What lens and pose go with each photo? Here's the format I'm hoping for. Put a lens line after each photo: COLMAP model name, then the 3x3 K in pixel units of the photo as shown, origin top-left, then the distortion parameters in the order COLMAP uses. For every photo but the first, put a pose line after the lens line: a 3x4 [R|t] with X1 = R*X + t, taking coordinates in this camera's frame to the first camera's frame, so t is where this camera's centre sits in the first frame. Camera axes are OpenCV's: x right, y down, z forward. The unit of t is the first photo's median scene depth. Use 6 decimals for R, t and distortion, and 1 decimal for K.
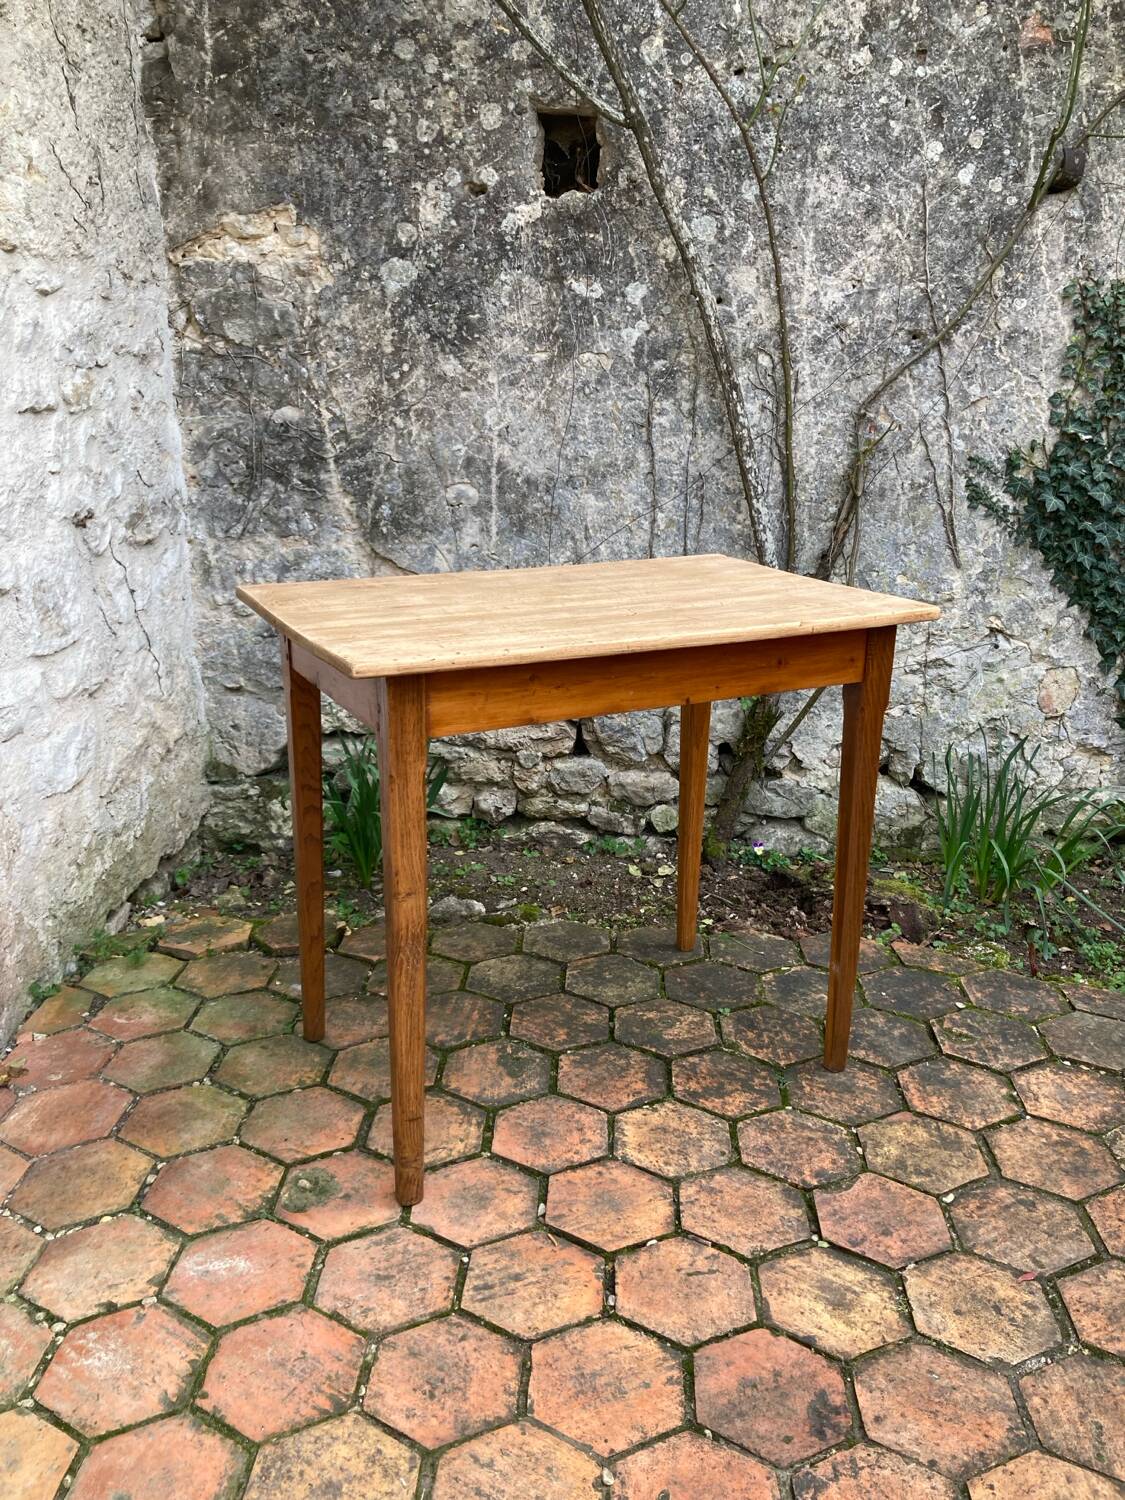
lens RADIAL K [[1212.6, 0, 555.8], [0, 1212.6, 730.9], [0, 0, 1]] dist [0.010723, 0.017290]
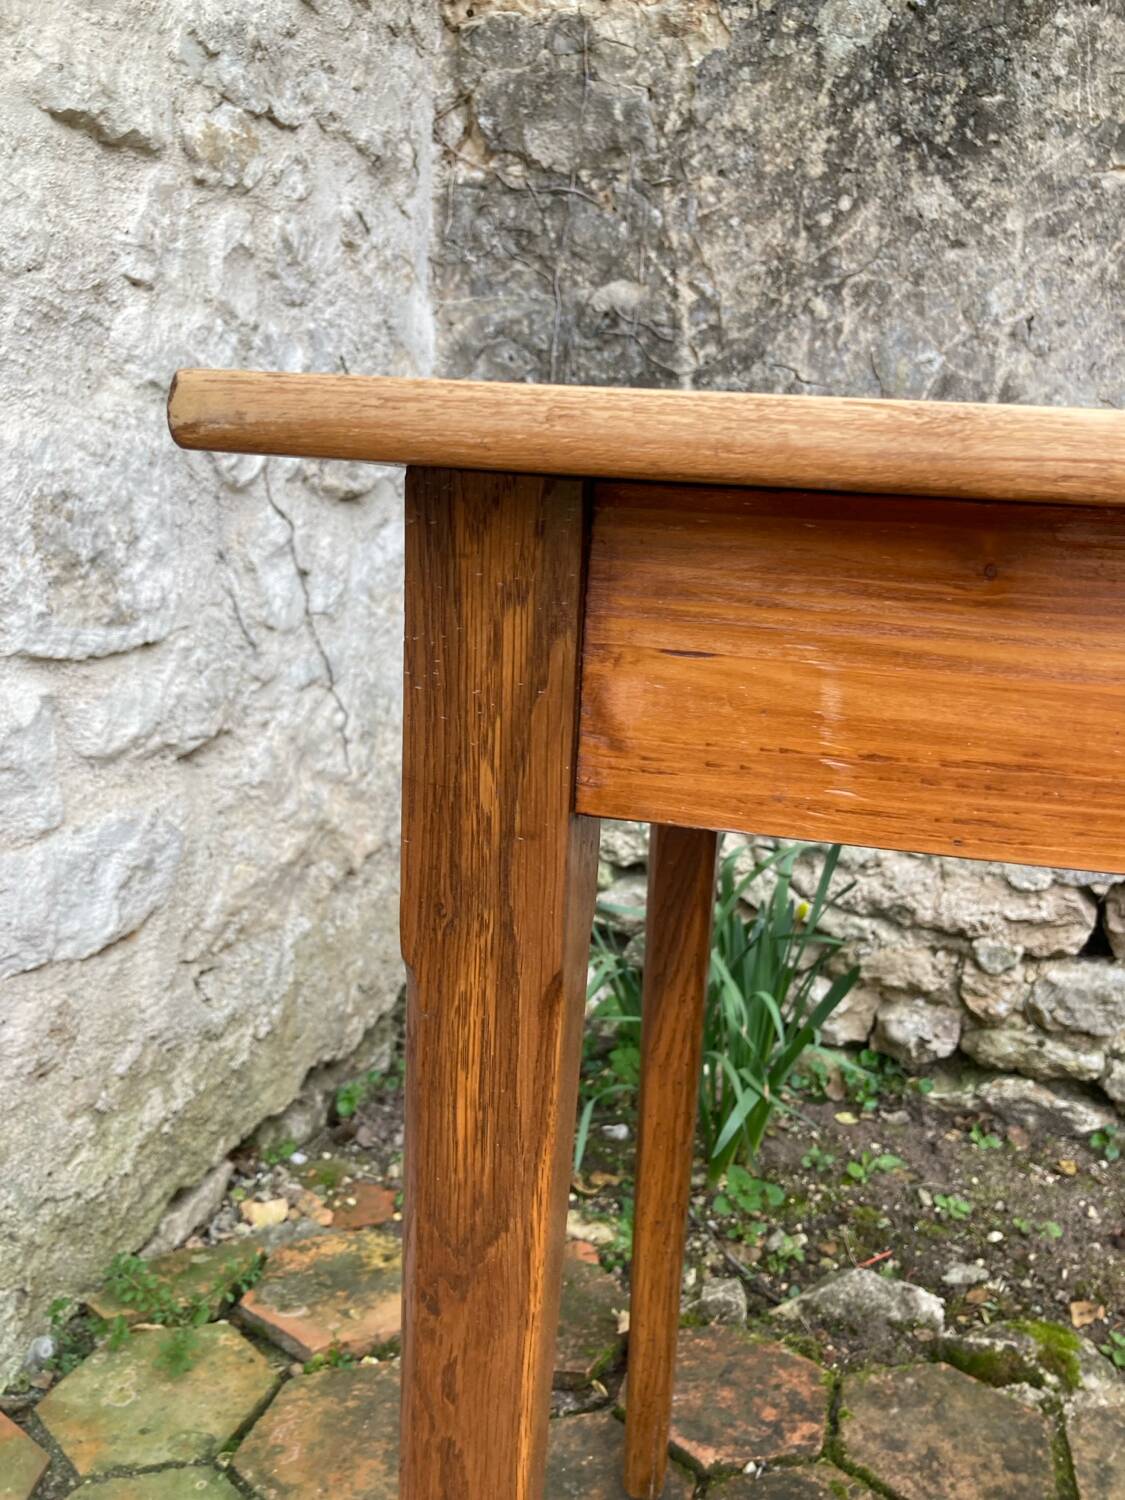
lens RADIAL K [[1238.6, 0, 582.4], [0, 1238.6, 759.2], [0, 0, 1]] dist [0.002302, 0.020290]
pose [[0.974593, 0.088823, -0.205620, -0.105002], [-0.102006, 0.993295, -0.054410, -0.015961], [0.199409, 0.074002, 0.977118, 0.474904]]
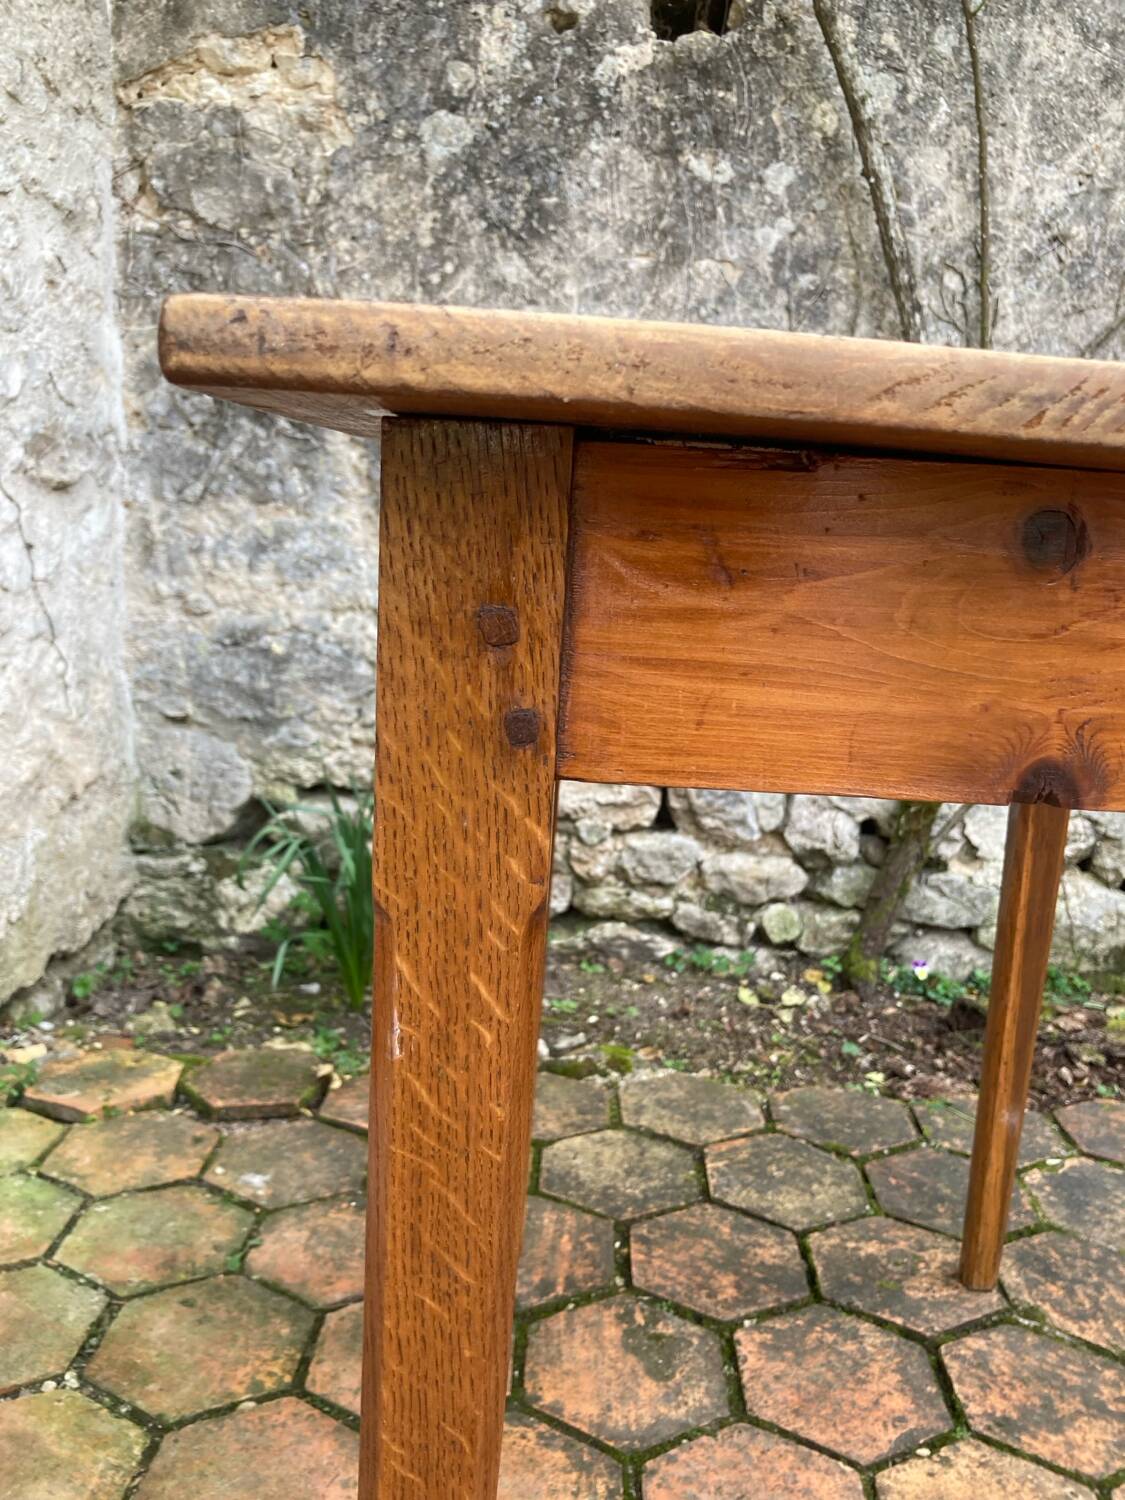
lens RADIAL K [[1237.9, 0, 580.6], [0, 1237.9, 753.4], [0, 0, 1]] dist [0.009729, 0.014204]
pose [[0.998193, 0.036592, 0.047673, -0.073058], [-0.032681, 0.996228, -0.080383, 0.039408], [-0.050435, 0.078680, 0.995623, 0.305679]]
